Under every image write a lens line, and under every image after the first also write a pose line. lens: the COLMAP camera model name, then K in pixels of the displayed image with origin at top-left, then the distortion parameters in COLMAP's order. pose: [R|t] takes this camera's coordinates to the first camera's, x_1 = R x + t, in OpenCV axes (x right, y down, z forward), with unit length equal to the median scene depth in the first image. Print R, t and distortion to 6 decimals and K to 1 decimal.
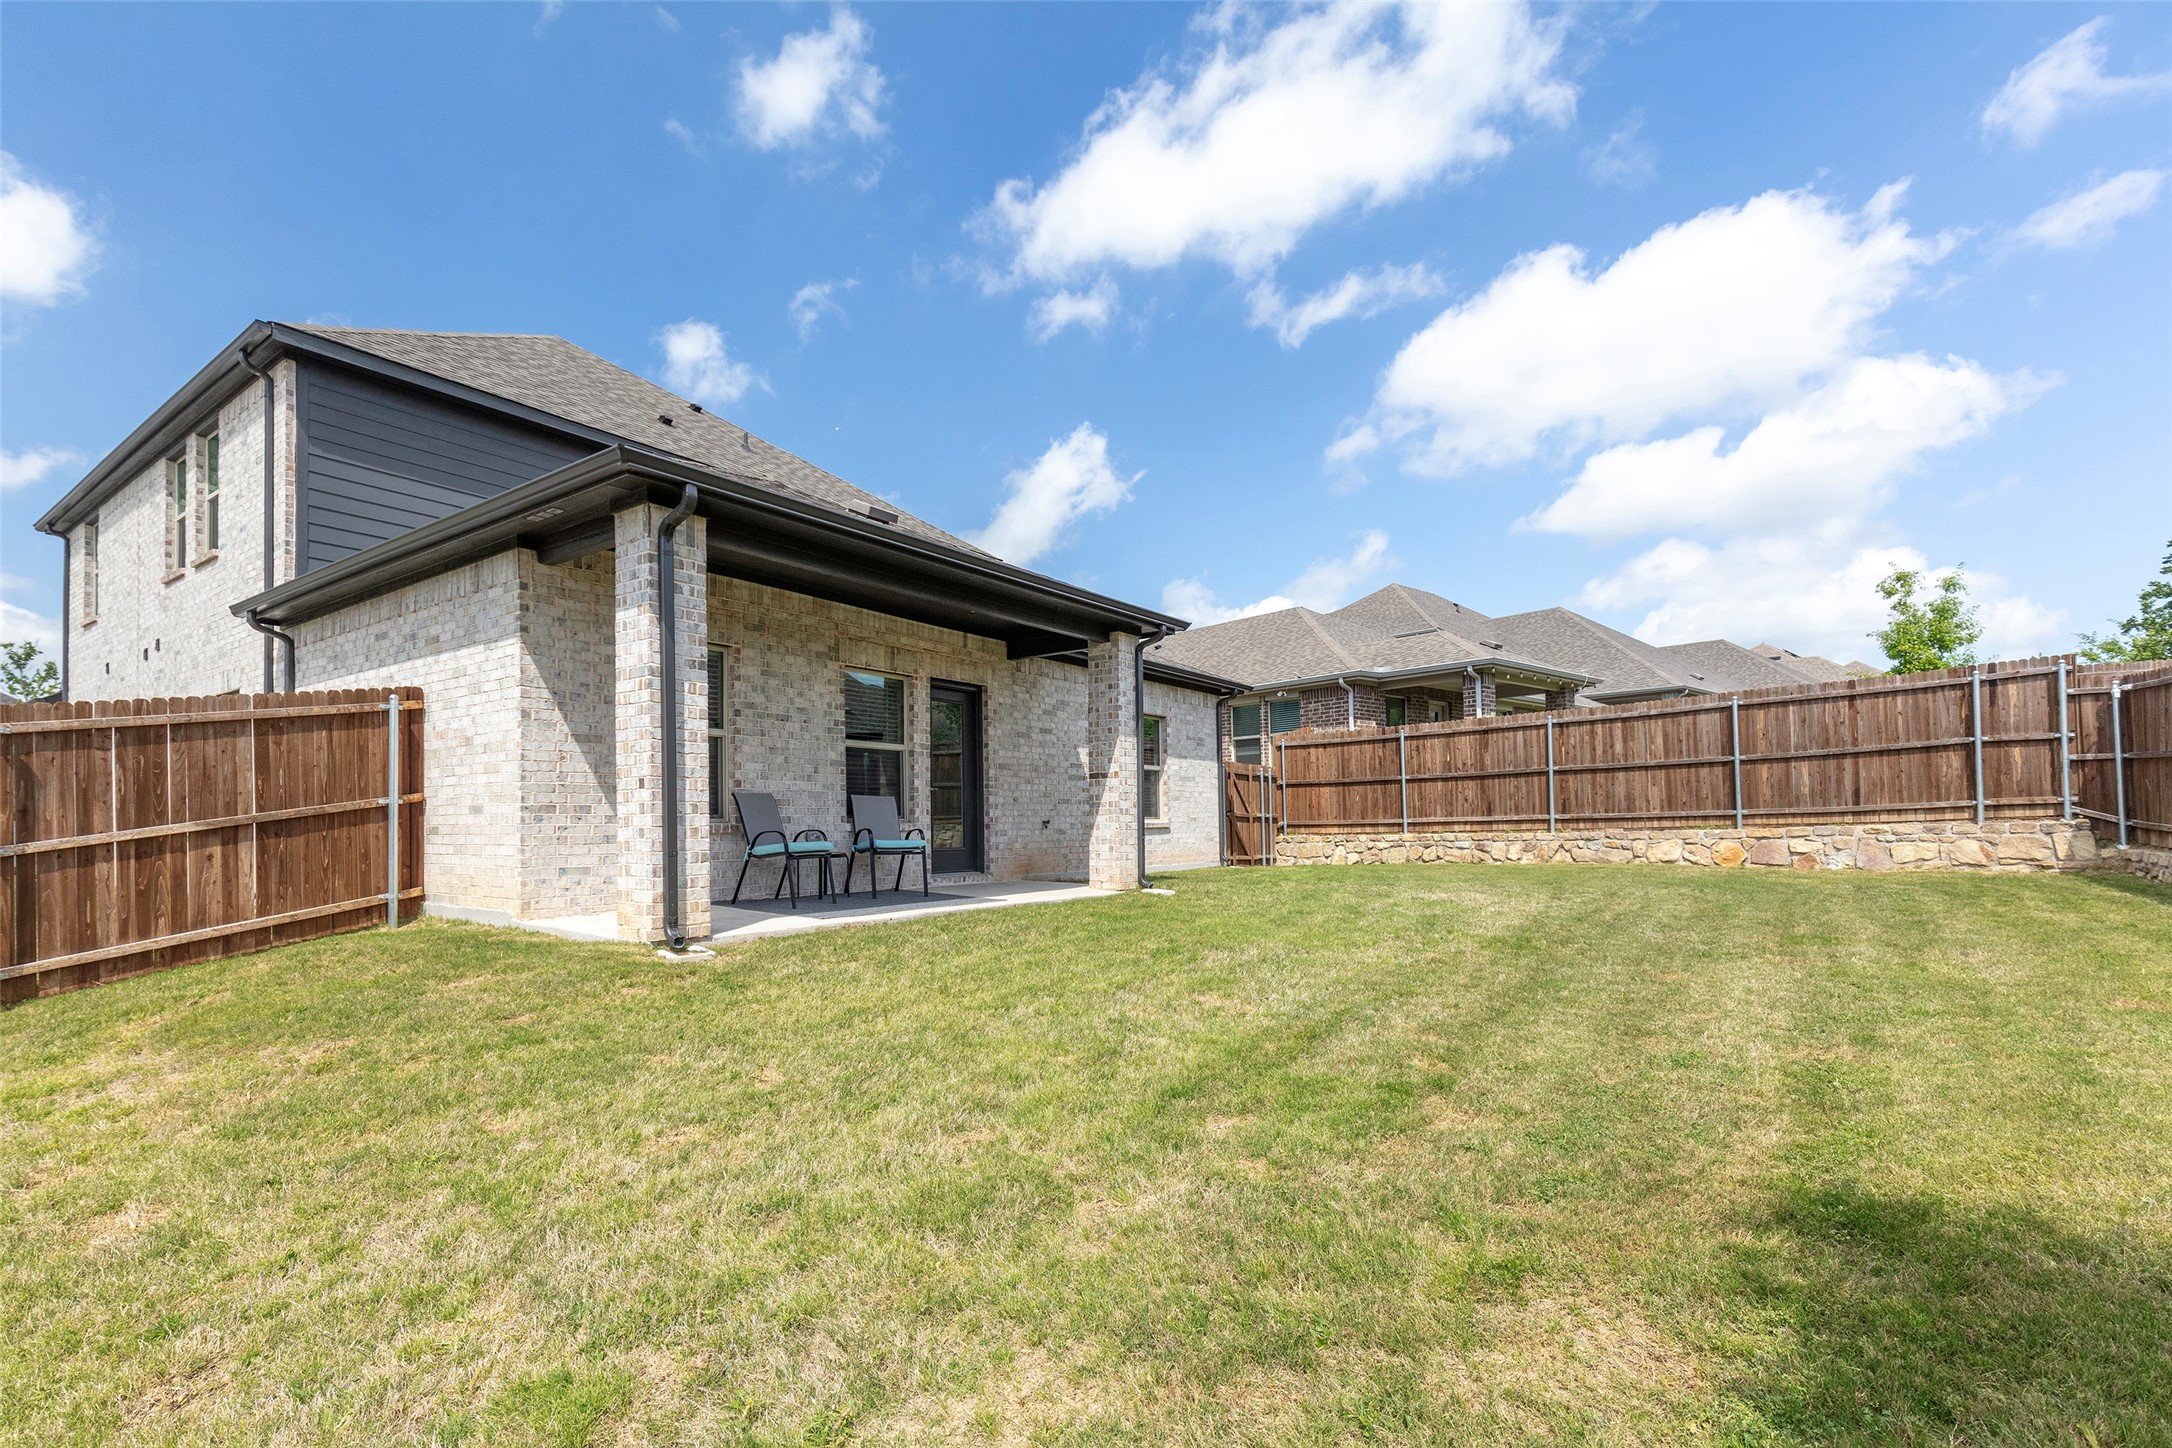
lens RADIAL K [[988.3, 0, 1109.3], [0, 988.3, 801.2], [0, 0, 1]] dist [0.009943, -0.000654]
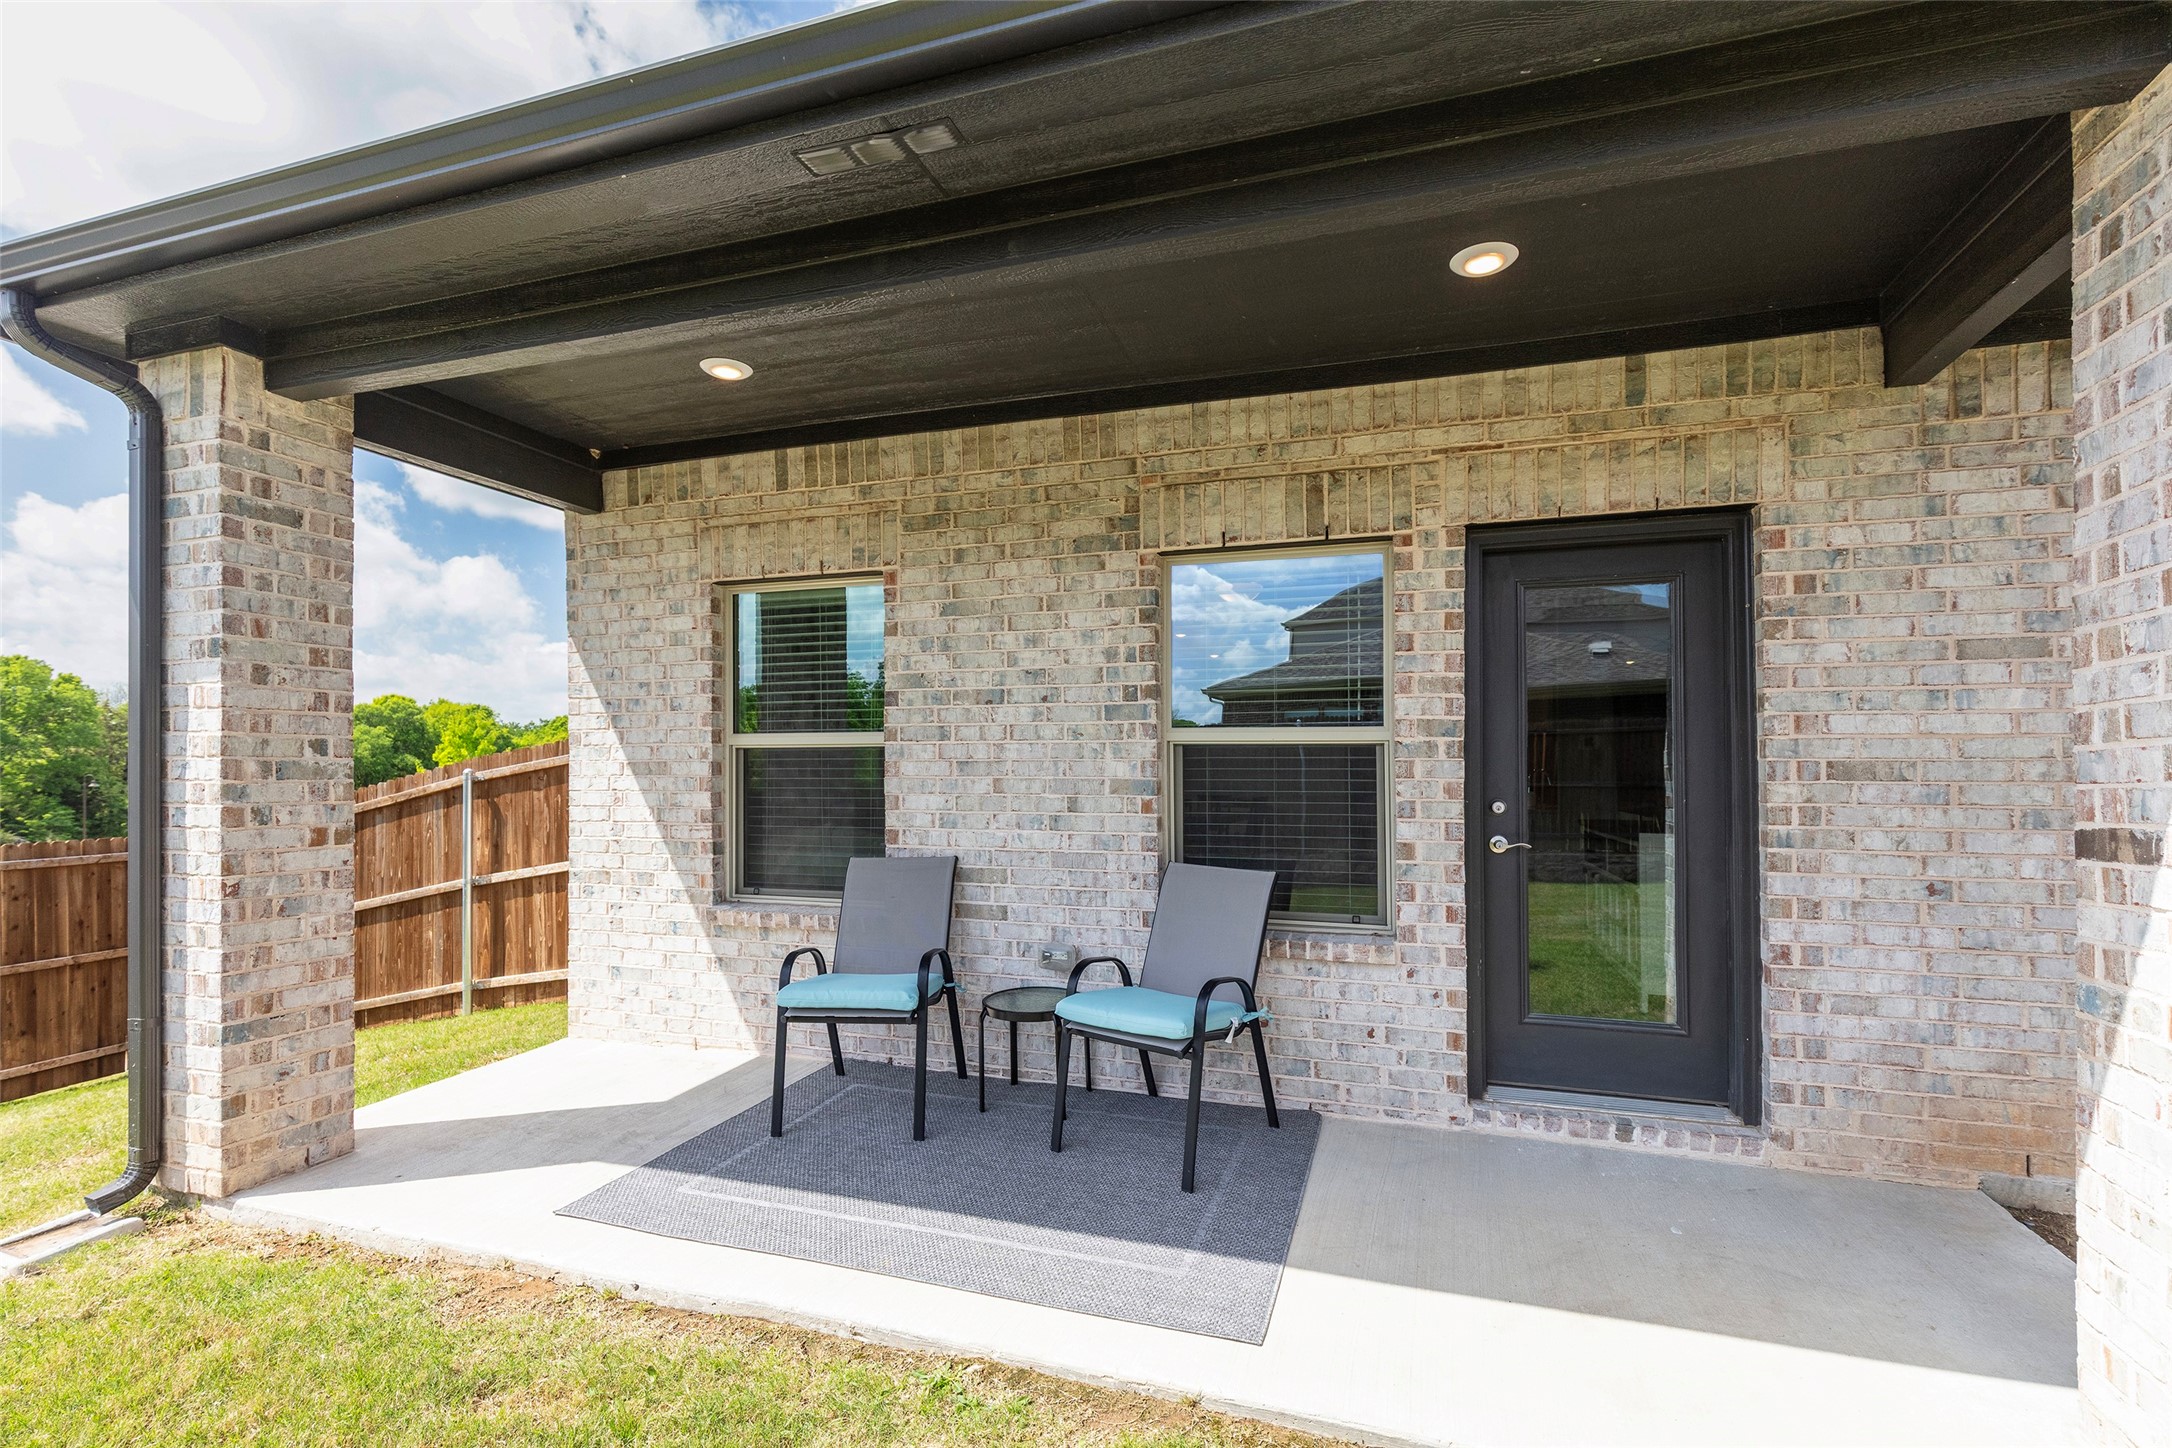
lens RADIAL K [[988.3, 0, 1063.7], [0, 988.3, 762.8], [0, 0, 1]] dist [0.009943, -0.000654]
pose [[0.276409, -0.002088, -0.961038, 0.137222], [0.016048, 0.999868, 0.002444, -0.054208], [0.960906, -0.016099, 0.276406, 0.917442]]
